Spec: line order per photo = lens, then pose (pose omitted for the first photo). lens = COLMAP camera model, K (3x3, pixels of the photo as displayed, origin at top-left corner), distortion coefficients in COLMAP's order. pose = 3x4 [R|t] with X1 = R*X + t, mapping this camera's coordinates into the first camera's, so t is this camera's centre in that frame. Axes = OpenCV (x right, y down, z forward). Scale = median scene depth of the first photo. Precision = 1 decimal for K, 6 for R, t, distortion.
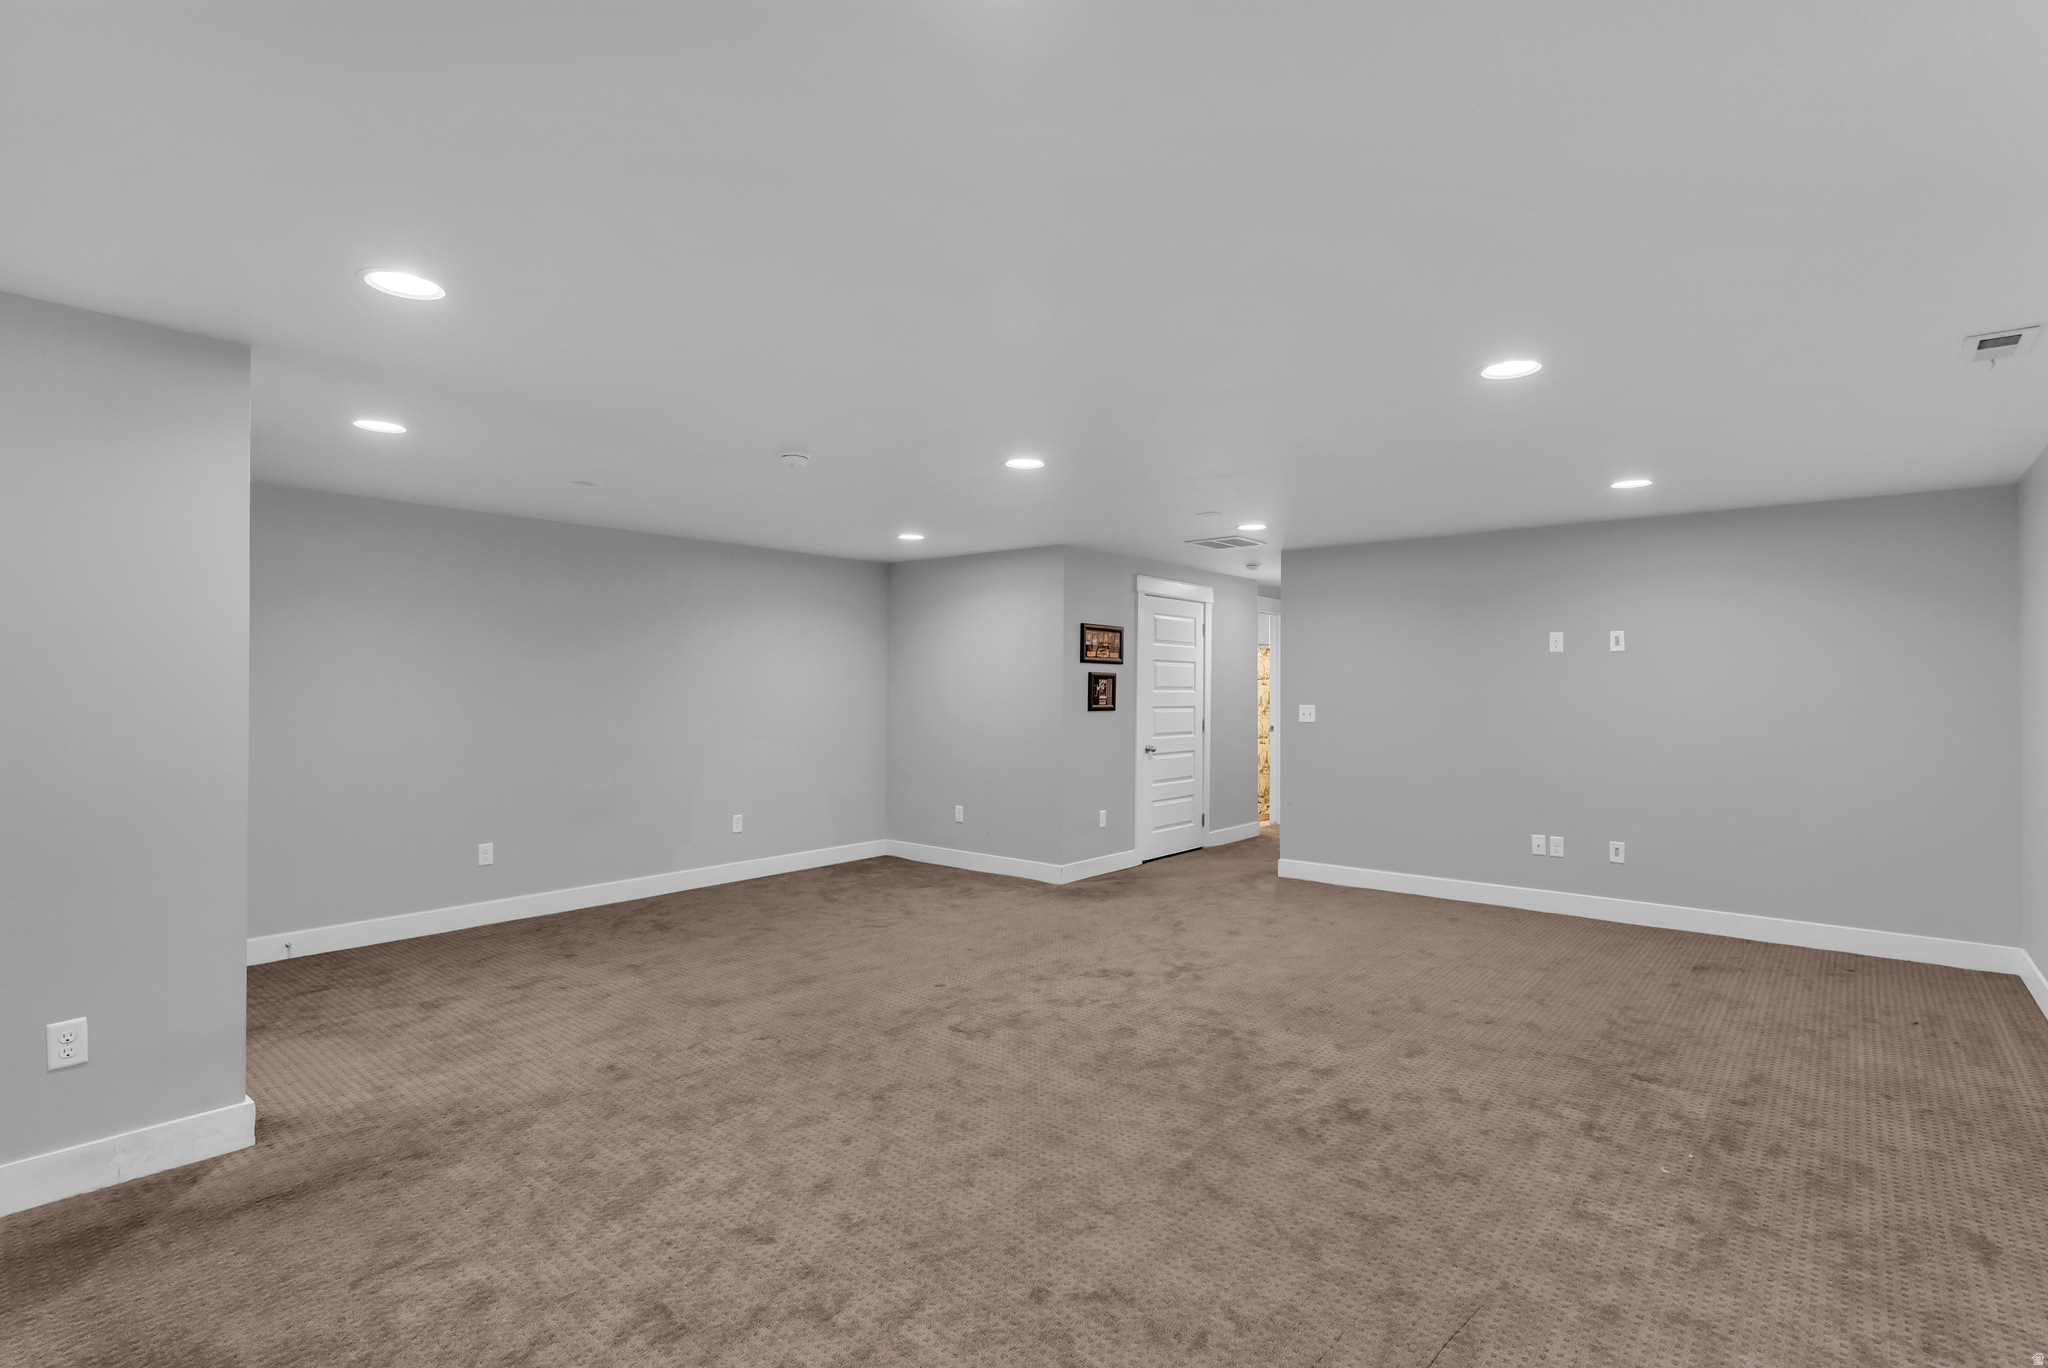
lens RADIAL K [[987.3, 0, 1028.9], [0, 987.3, 673.2], [0, 0, 1]] dist [-0.001167, -0.000165]
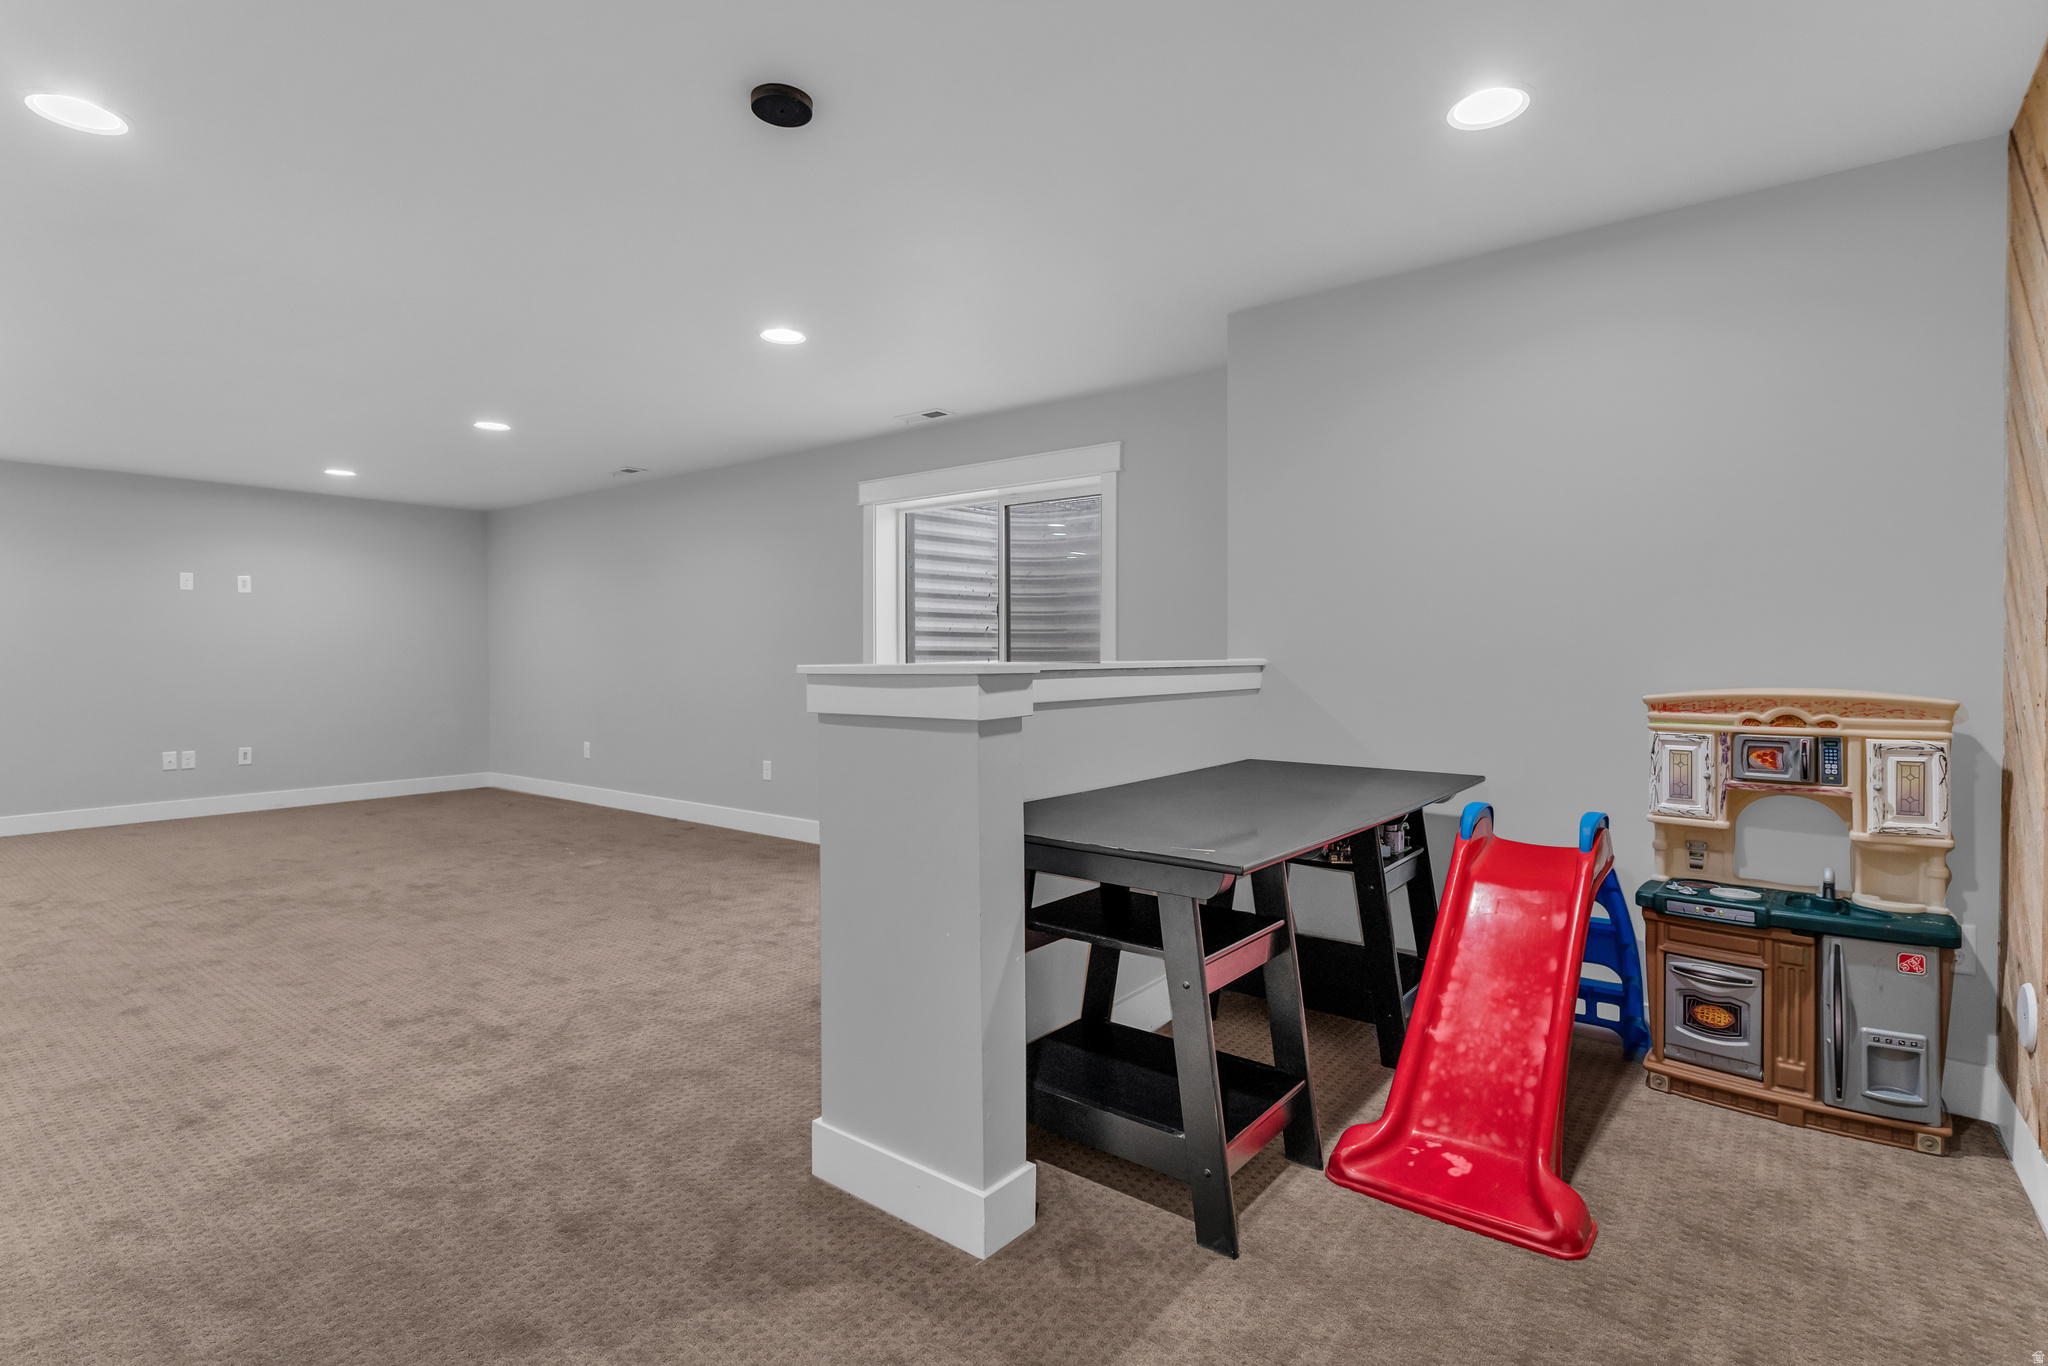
lens RADIAL K [[987.3, 0, 1028.9], [0, 987.3, 672.2], [0, 0, 1]] dist [-0.001167, -0.000165]
pose [[-0.020802, -0.024125, 0.999493, -0.650944], [-0.018783, 0.999542, 0.023735, 0.029535], [-0.999607, -0.018279, -0.021245, 0.050322]]
